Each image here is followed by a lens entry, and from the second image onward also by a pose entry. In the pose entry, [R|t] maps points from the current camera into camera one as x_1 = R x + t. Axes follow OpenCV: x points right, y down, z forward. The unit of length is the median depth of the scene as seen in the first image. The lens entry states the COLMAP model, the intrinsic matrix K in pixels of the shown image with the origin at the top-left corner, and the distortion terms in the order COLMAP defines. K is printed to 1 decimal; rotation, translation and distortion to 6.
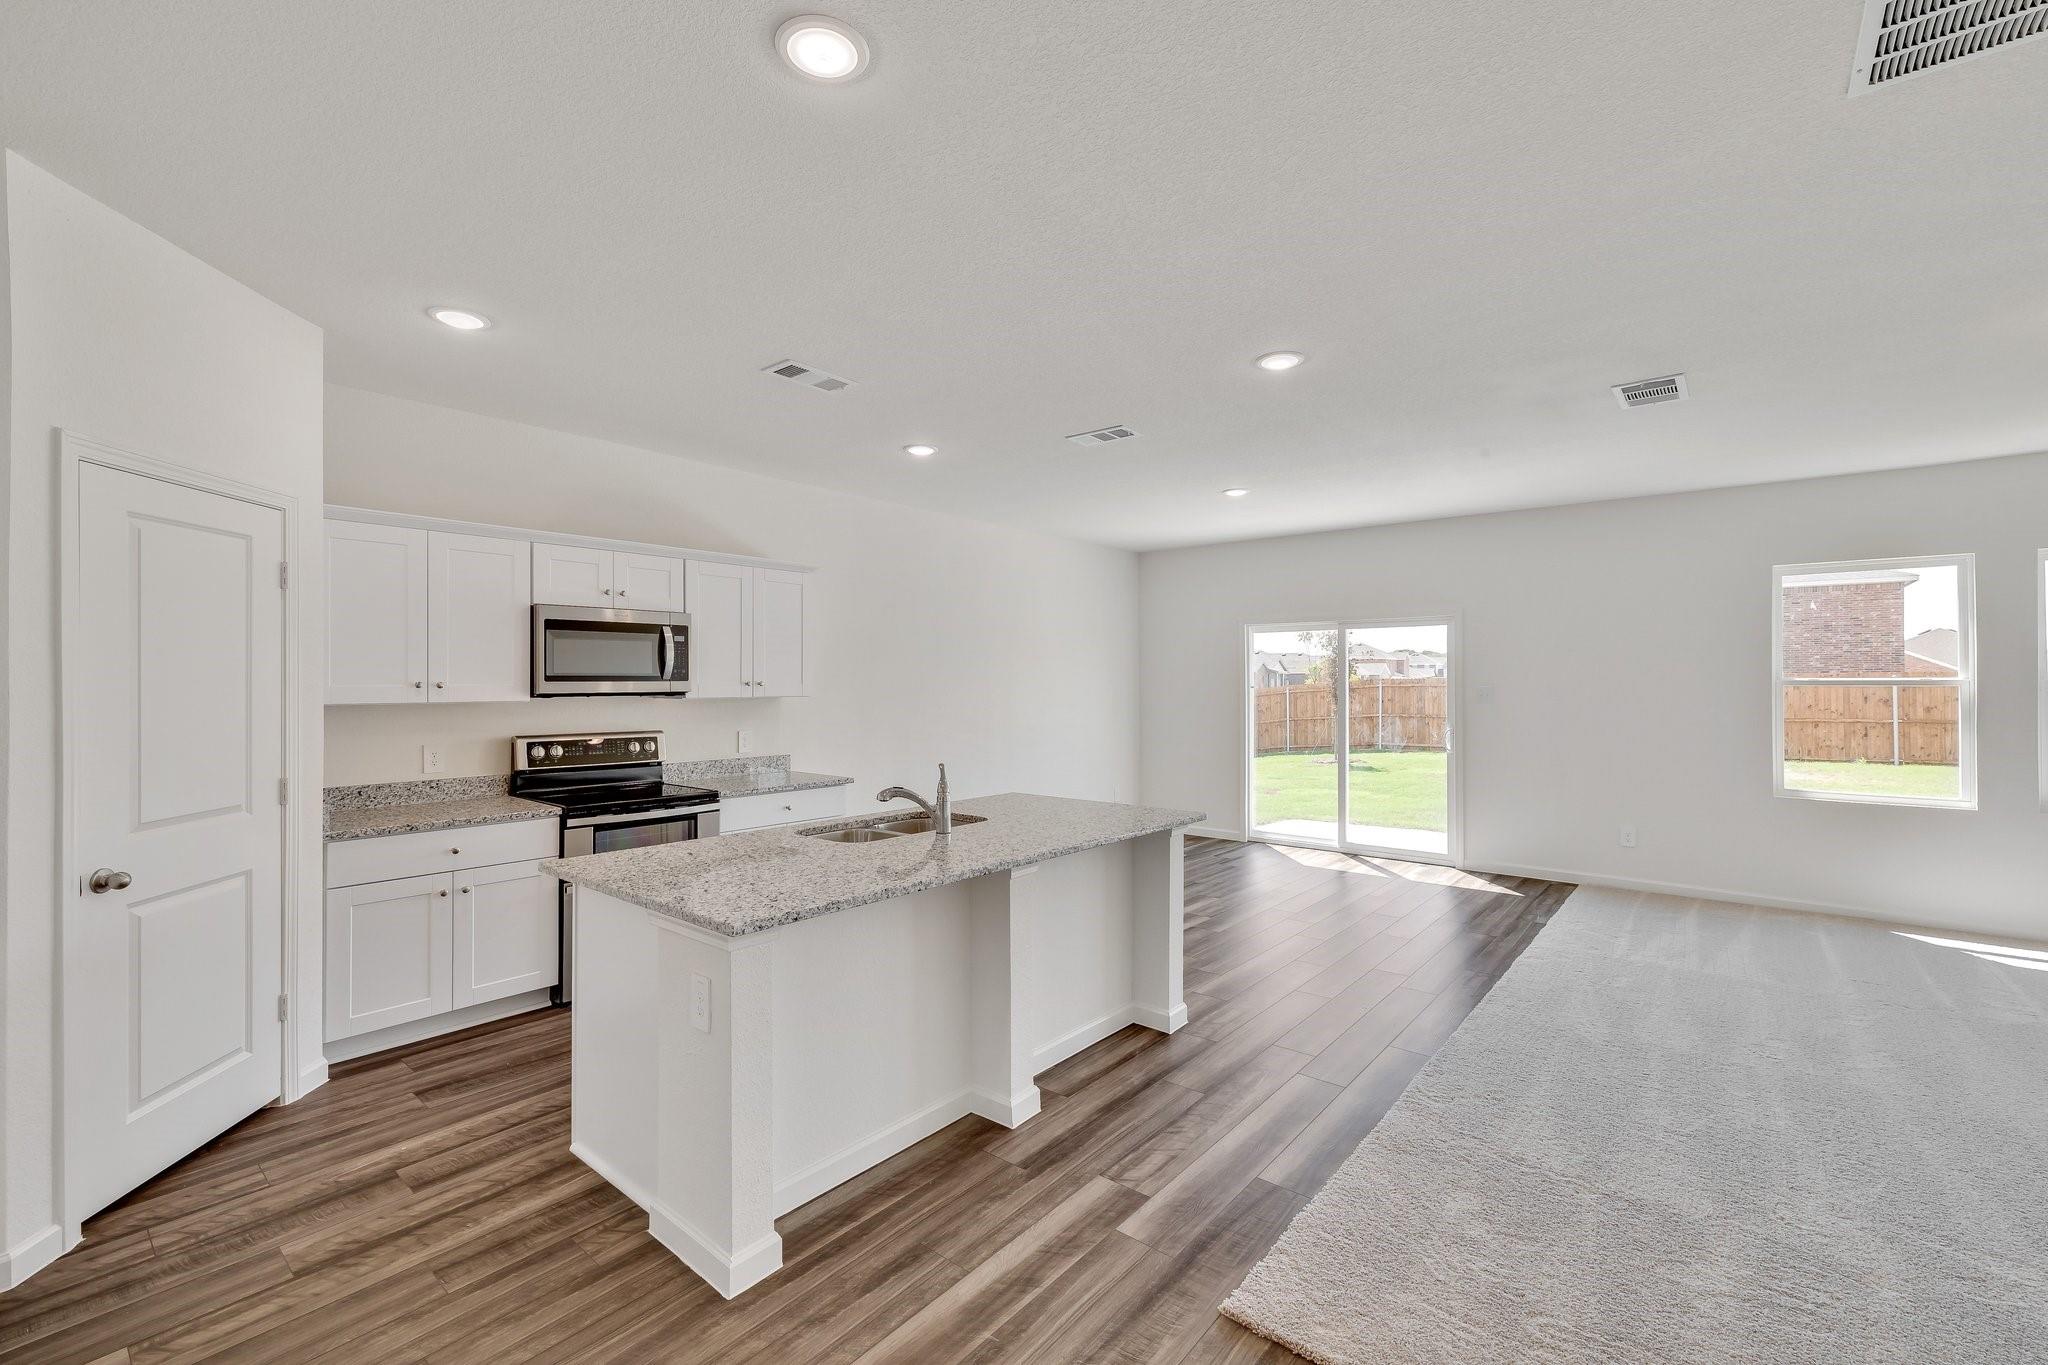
lens RADIAL K [[867.5, 0, 1024.0], [0, 867.5, 682.5], [0, 0, 1]] dist [0.000319, -0.000010]
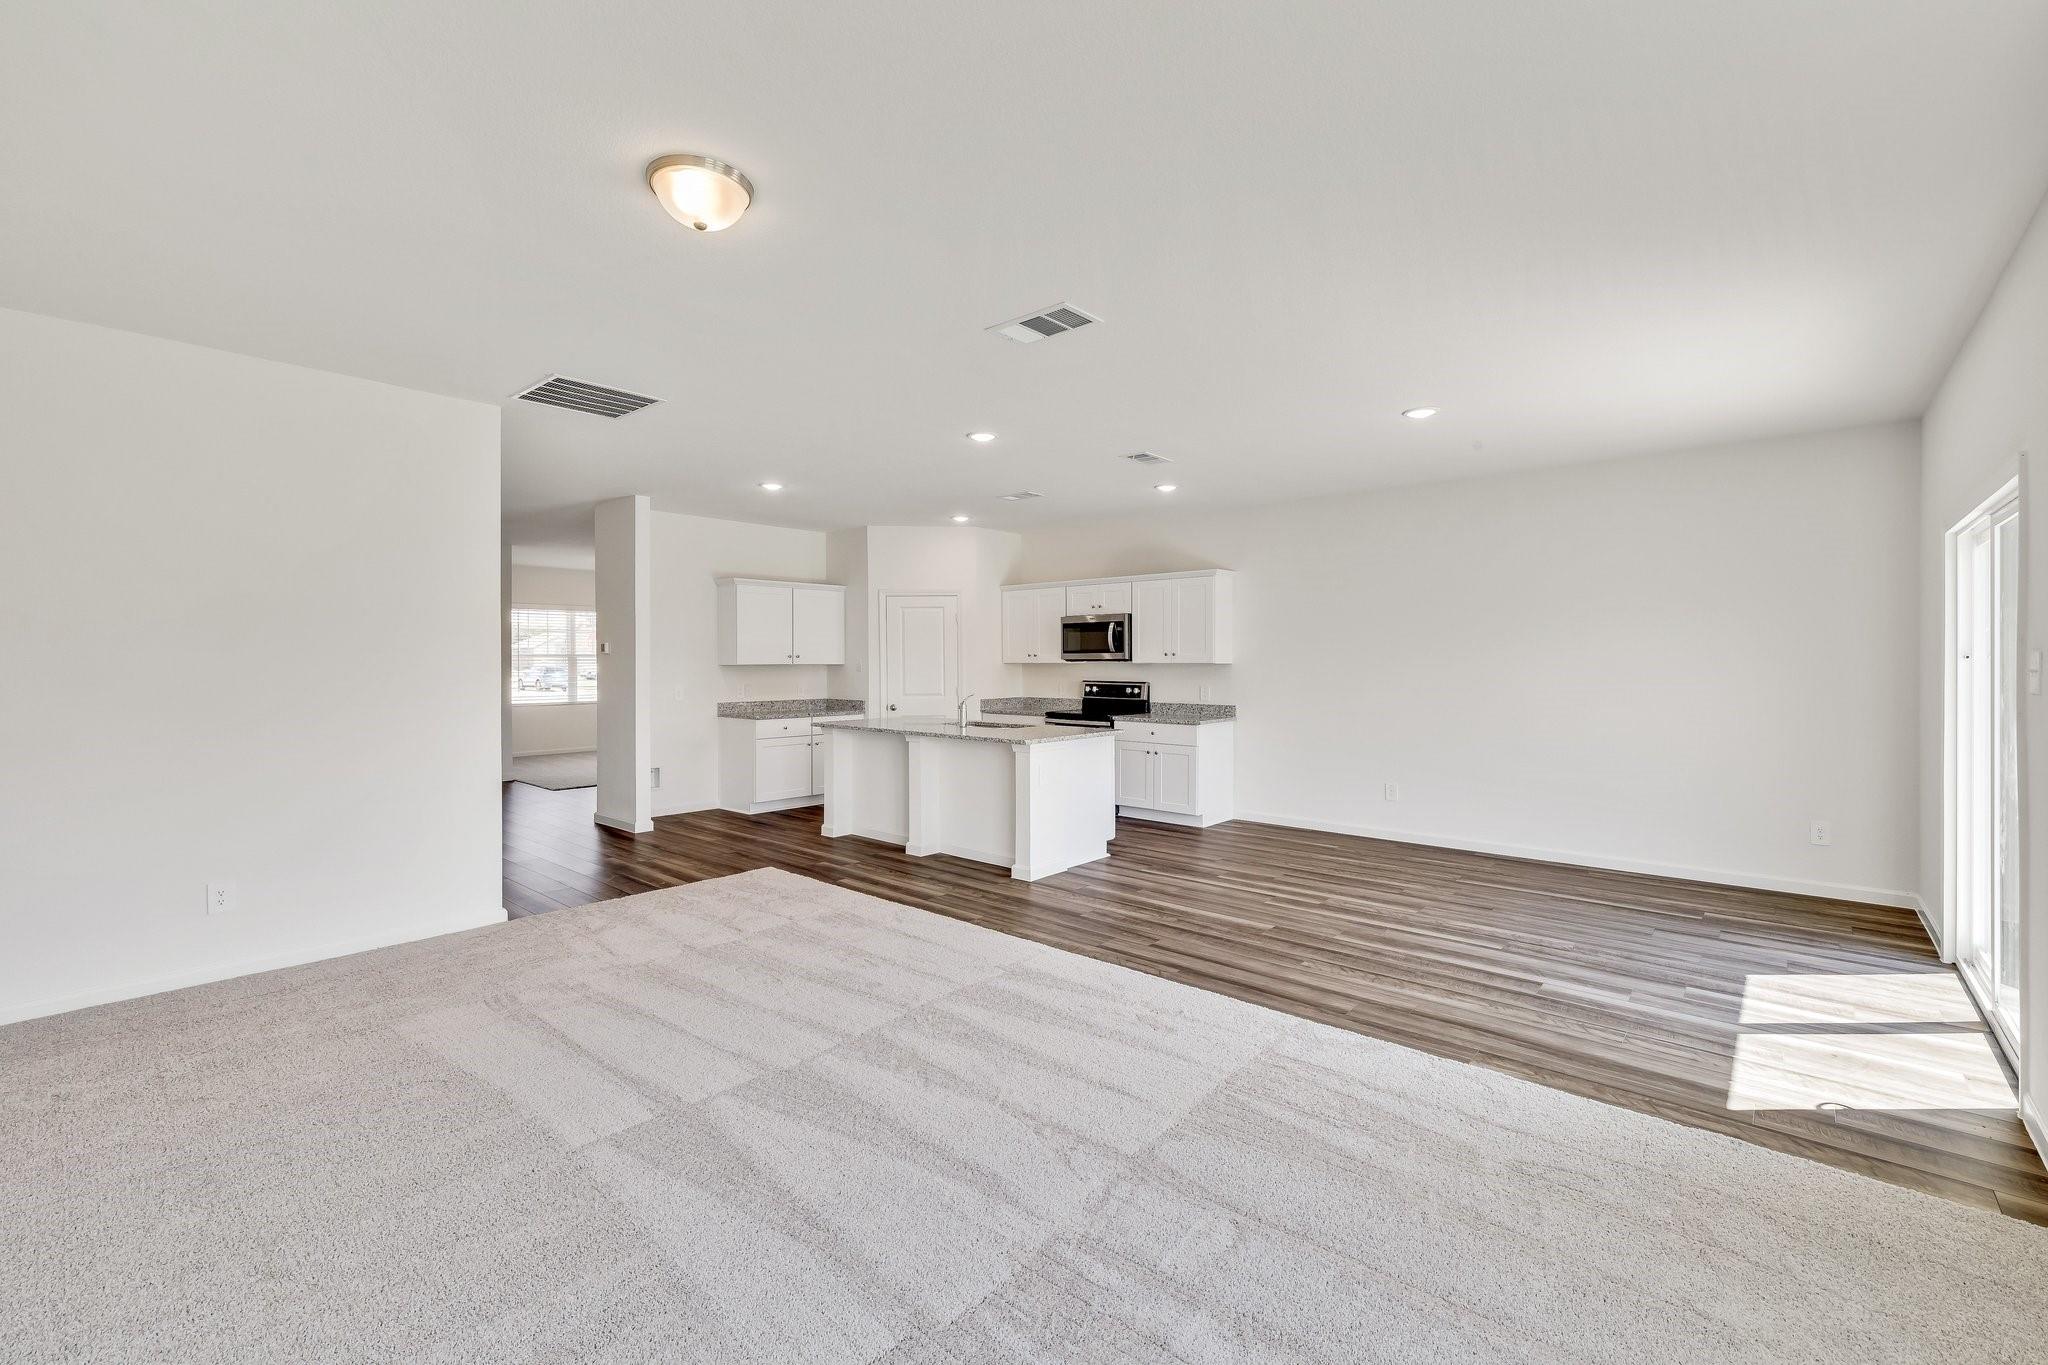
lens RADIAL K [[883.5, 0, 1064.7], [0, 883.5, 659.7], [0, 0, 1]] dist [0.000993, 0.000012]
pose [[0.010567, 0.000434, -0.999944, 2.246805], [0.000530, 1.000000, 0.000439, 0.018058], [0.999944, -0.000535, 0.010567, 1.400442]]
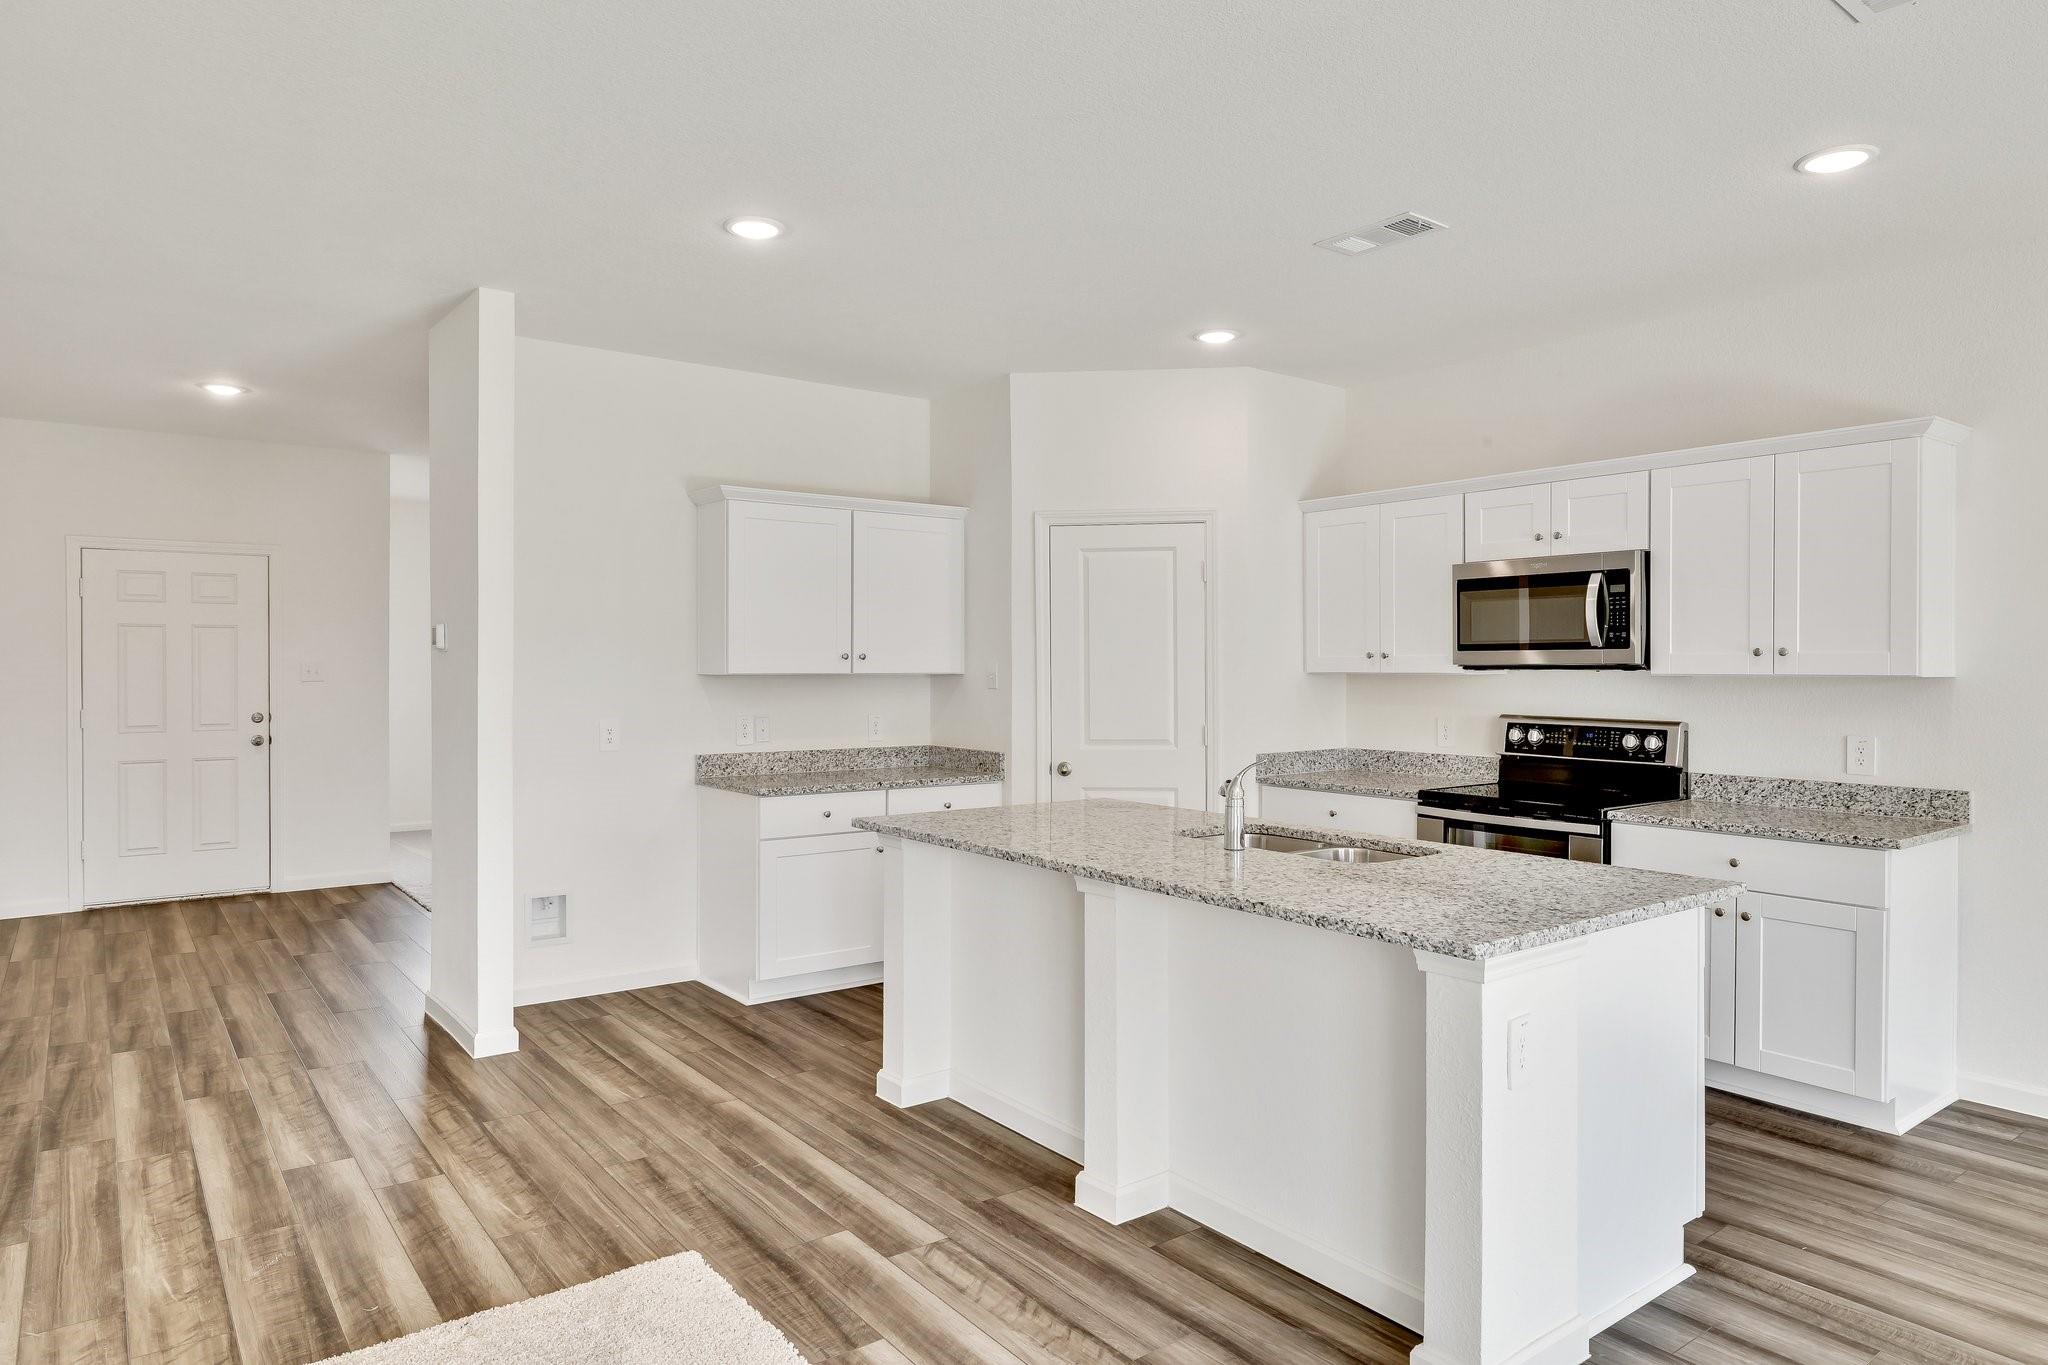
lens RADIAL K [[1266.9, 0, 1024.0], [0, 1266.9, 682.5], [0, 0, 1]] dist [-0.008343, -0.001320]
pose [[-0.233775, 0.012381, -0.972212, 1.139638], [-0.002737, 0.999907, 0.013391, 0.020866], [0.972287, 0.005791, -0.233719, 1.244620]]
